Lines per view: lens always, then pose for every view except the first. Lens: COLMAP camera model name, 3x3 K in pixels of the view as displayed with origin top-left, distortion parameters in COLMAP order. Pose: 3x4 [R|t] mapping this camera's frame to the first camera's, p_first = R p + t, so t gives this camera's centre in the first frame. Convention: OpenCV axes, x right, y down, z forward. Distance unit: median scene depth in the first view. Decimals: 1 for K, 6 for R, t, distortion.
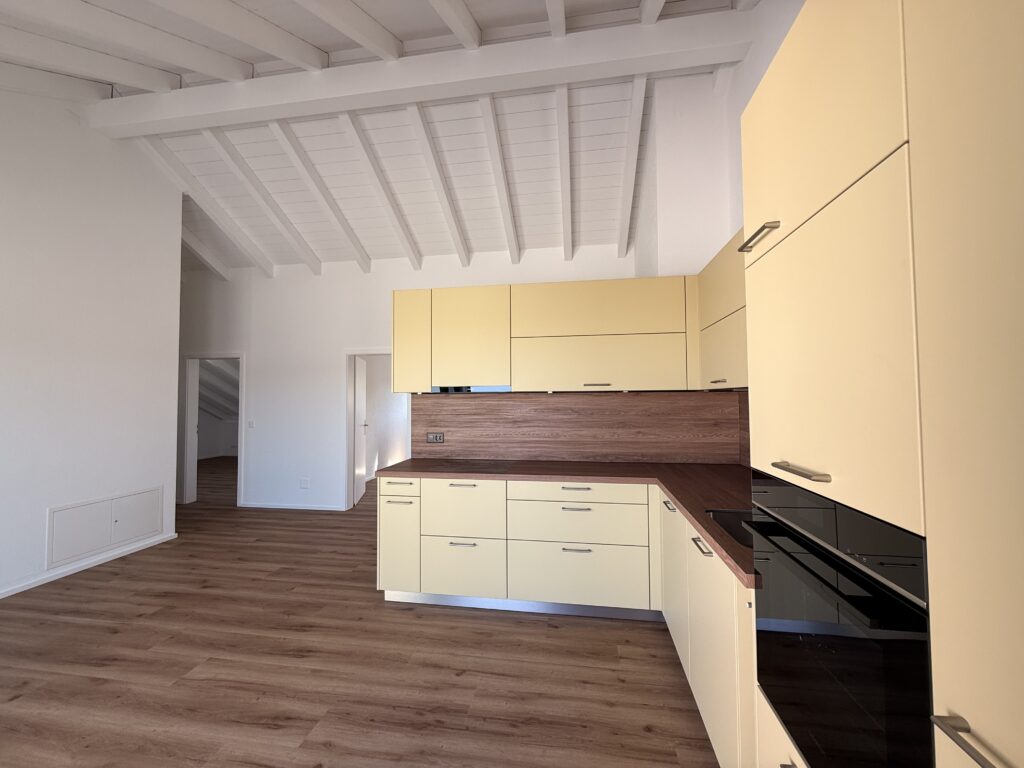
lens RADIAL K [[408.6, 0, 516.8], [0, 408.6, 407.2], [0, 0, 1]] dist [-0.000418, -0.000151]
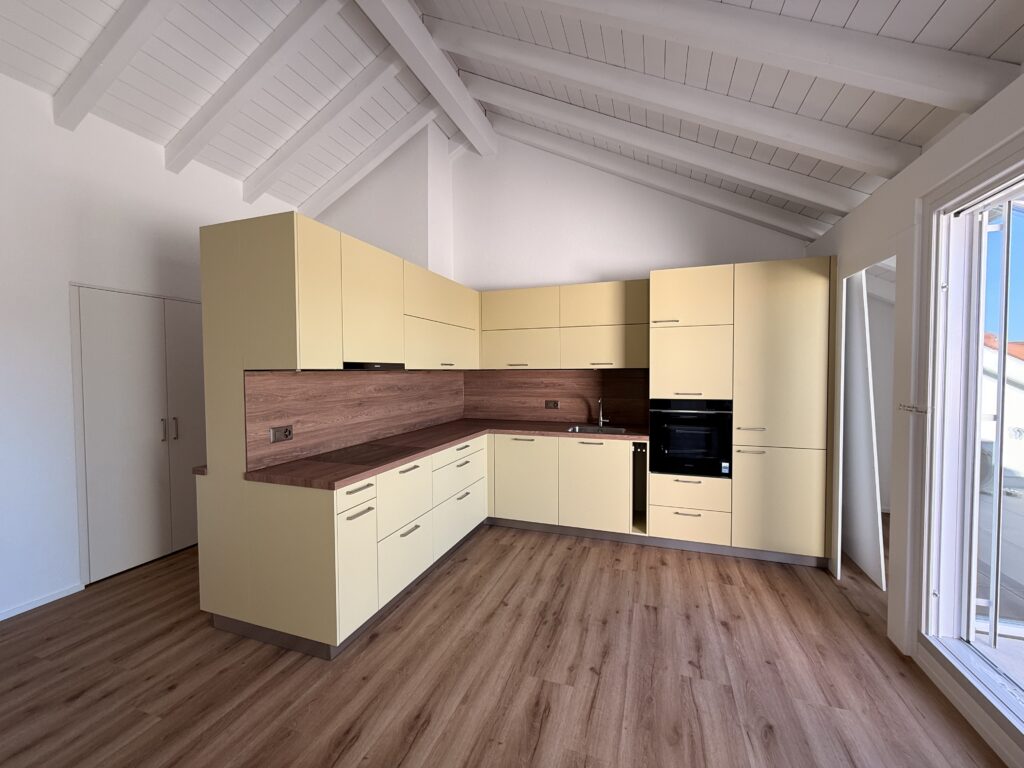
lens RADIAL K [[408.6, 0, 509.0], [0, 408.6, 383.0], [0, 0, 1]] dist [-0.000418, -0.000151]
pose [[0.193791, -0.020631, 0.980826, -1.190651], [0.048105, 0.998776, 0.011504, -0.004075], [-0.979863, 0.044953, 0.194546, 0.670658]]
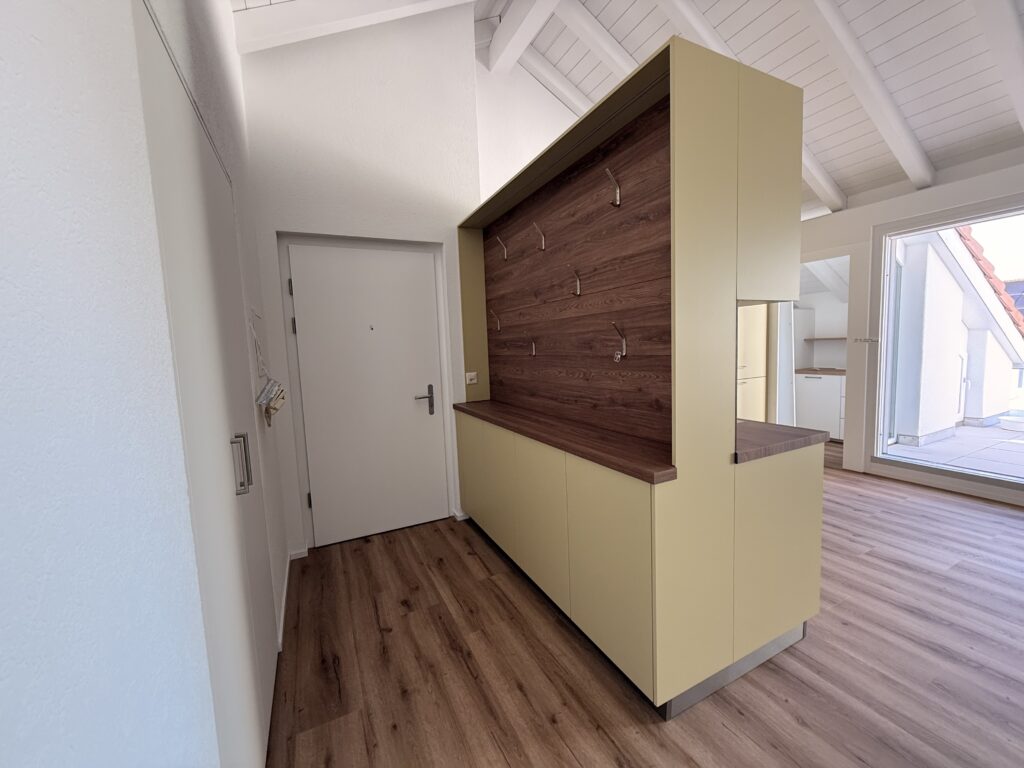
lens RADIAL K [[408.6, 0, 515.6], [0, 408.6, 385.7], [0, 0, 1]] dist [-0.000418, -0.000151]
pose [[-0.569500, -0.044239, 0.820800, -0.716822], [0.084611, 0.990092, 0.112070, -0.020741], [-0.817625, 0.133272, -0.560114, 2.070269]]
